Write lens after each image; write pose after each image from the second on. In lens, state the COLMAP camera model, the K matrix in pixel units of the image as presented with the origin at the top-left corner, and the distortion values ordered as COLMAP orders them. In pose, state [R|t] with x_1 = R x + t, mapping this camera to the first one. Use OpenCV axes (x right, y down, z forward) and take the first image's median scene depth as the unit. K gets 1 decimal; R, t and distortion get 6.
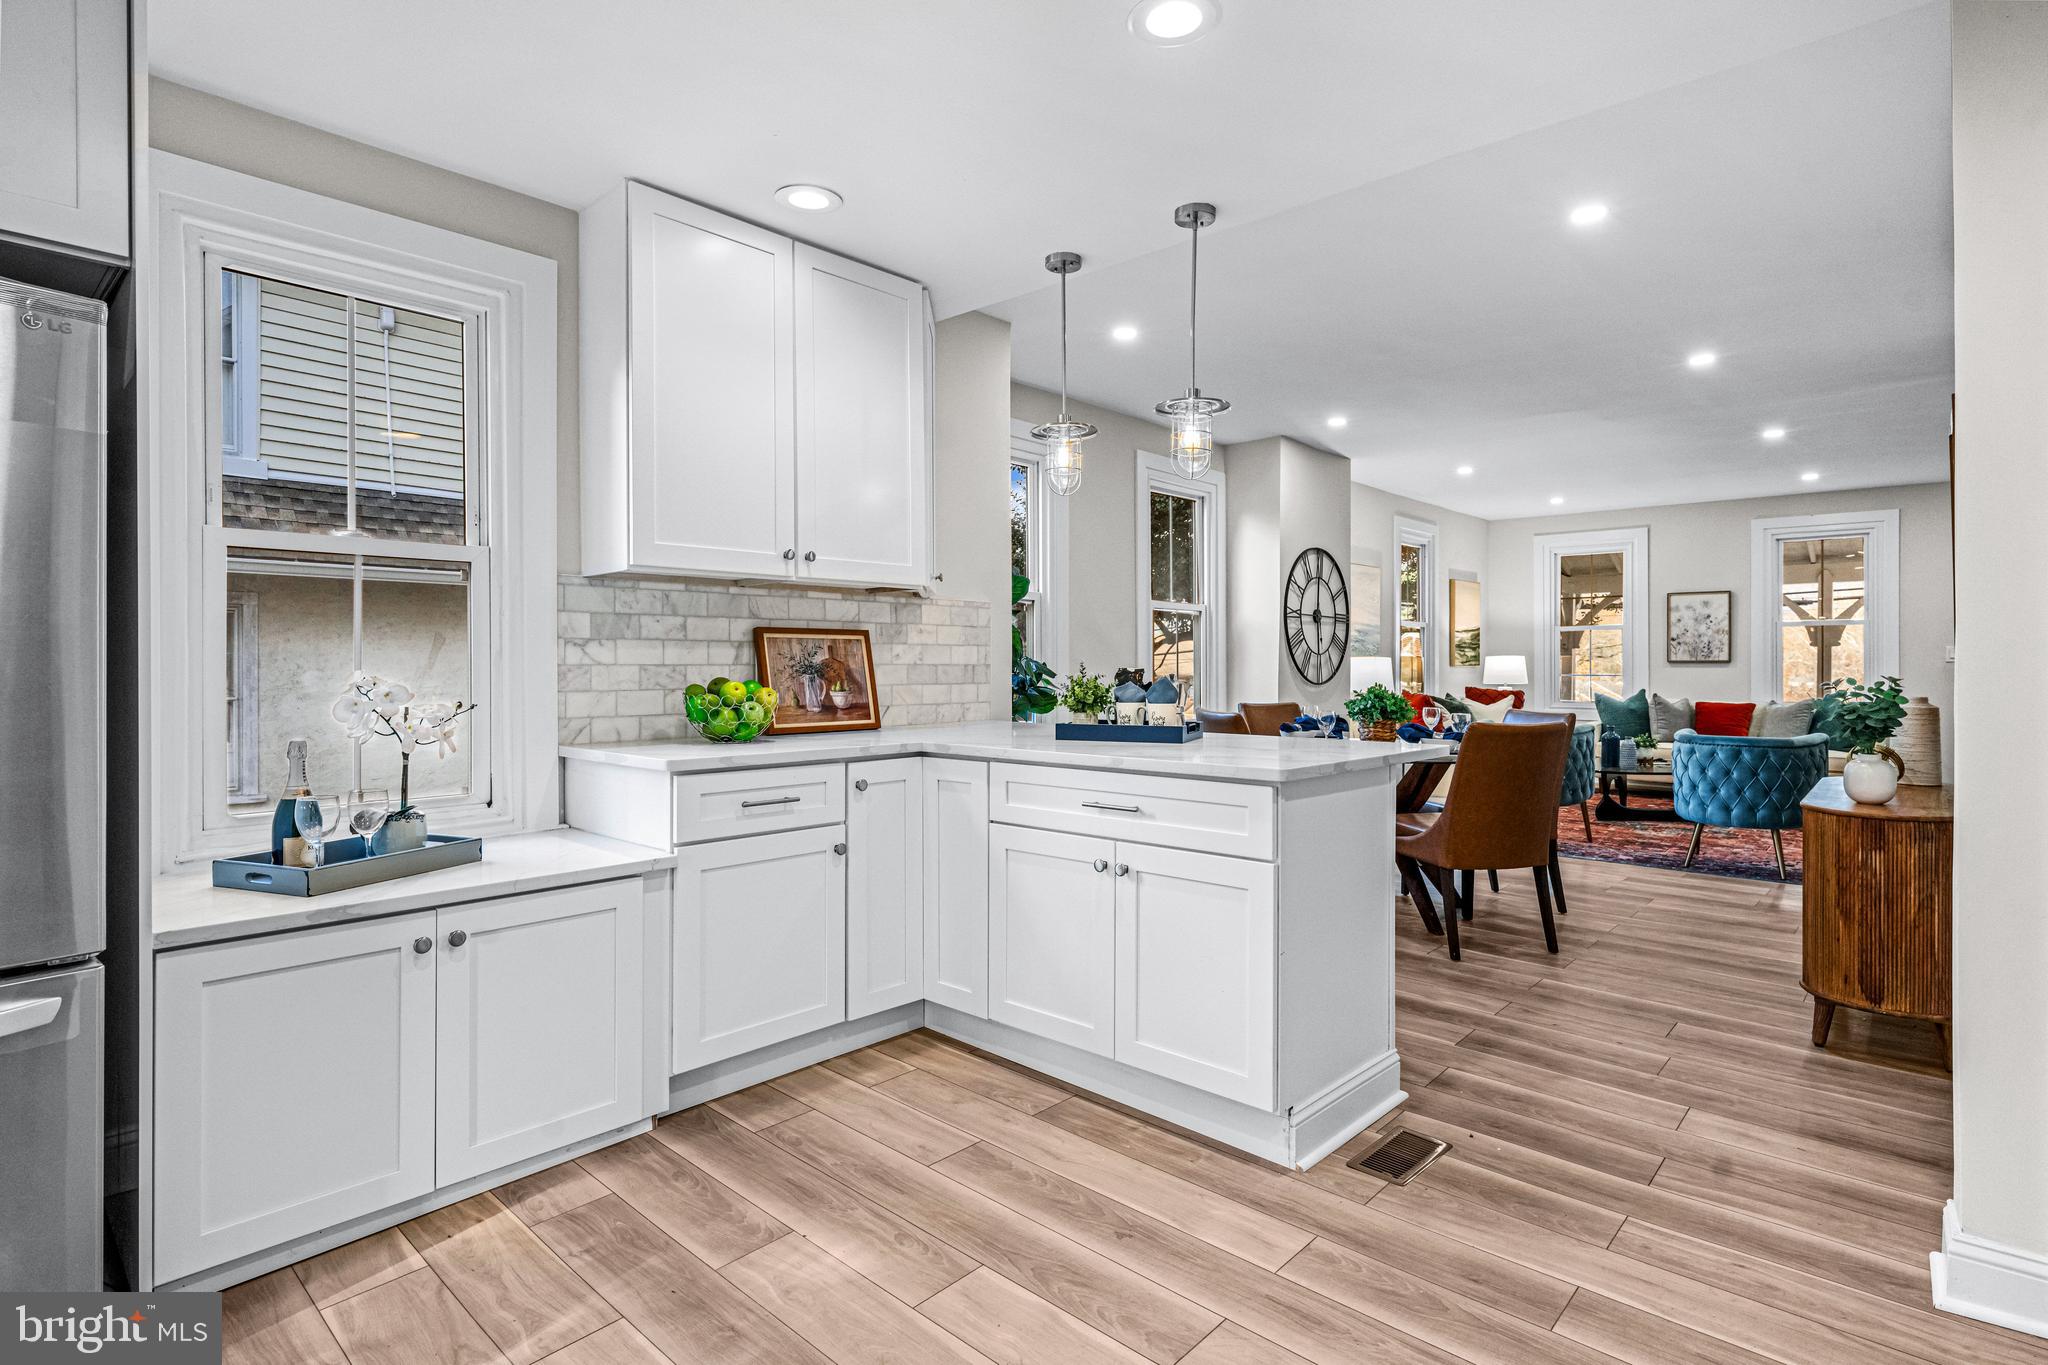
lens RADIAL K [[1024.1, 0, 1017.5], [0, 1024.1, 667.4], [0, 0, 1]] dist [0.003182, -0.000271]
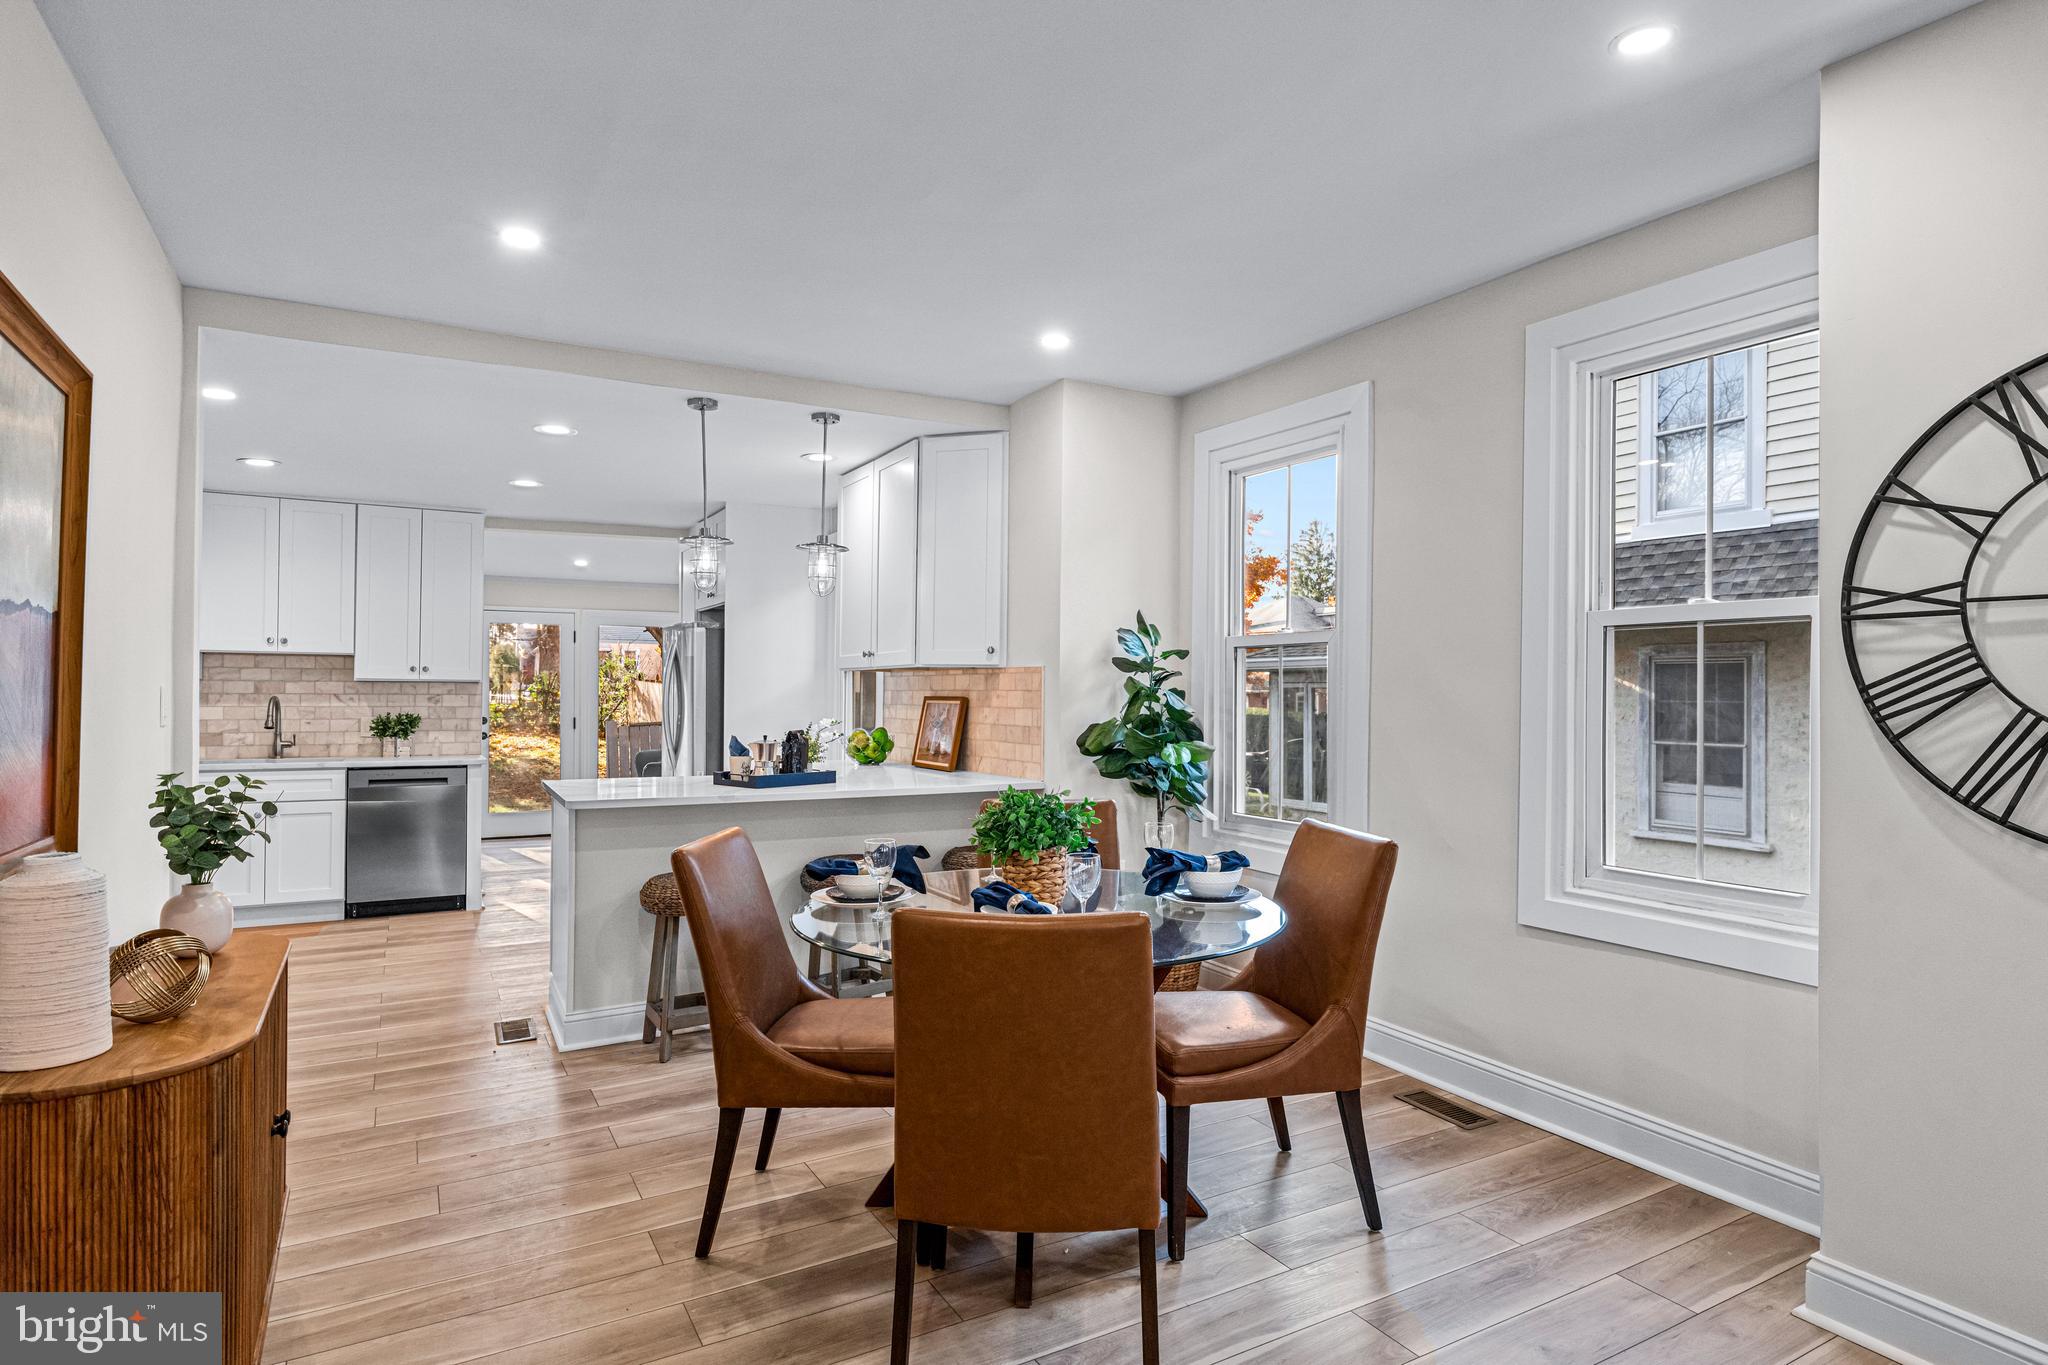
lens RADIAL K [[1106.5, 0, 1025.1], [0, 1106.5, 688.9], [0, 0, 1]] dist [0.001836, -0.000161]
pose [[-0.309422, -0.004484, -0.950914, 1.118230], [-0.007447, 0.999970, -0.002292, -0.041541], [0.950896, 0.006373, -0.309446, 1.438820]]
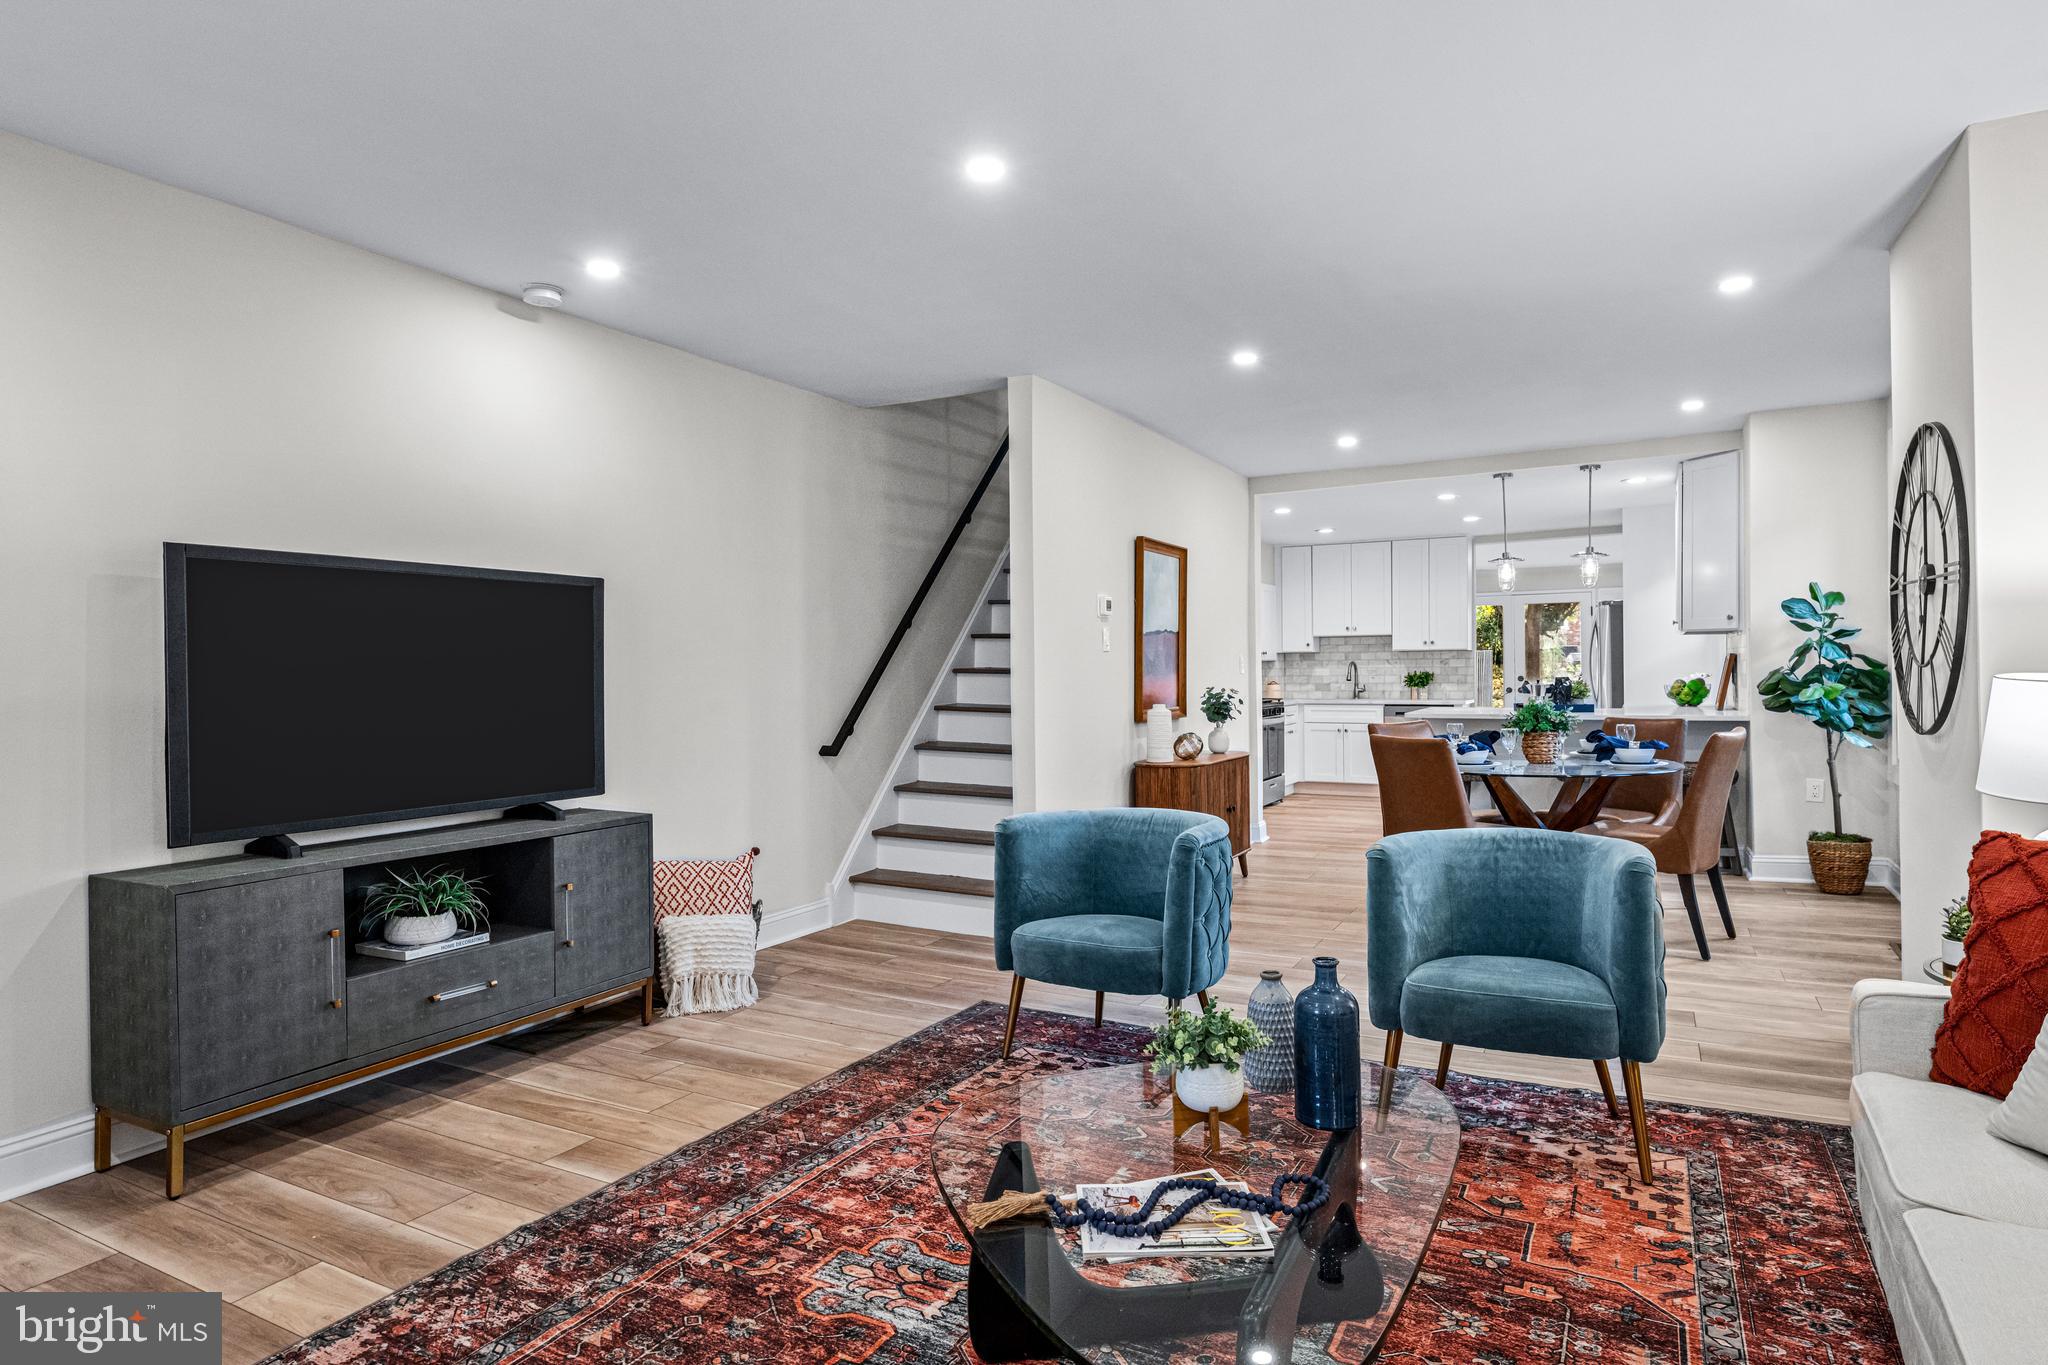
lens RADIAL K [[1129.3, 0, 1030.6], [0, 1129.3, 676.2], [0, 0, 1]] dist [0.002743, -0.000787]
pose [[-0.968385, 0.016138, -0.248938, 1.379947], [0.013597, 0.999836, 0.011923, -0.033841], [0.249090, 0.008161, -0.968446, 2.406827]]
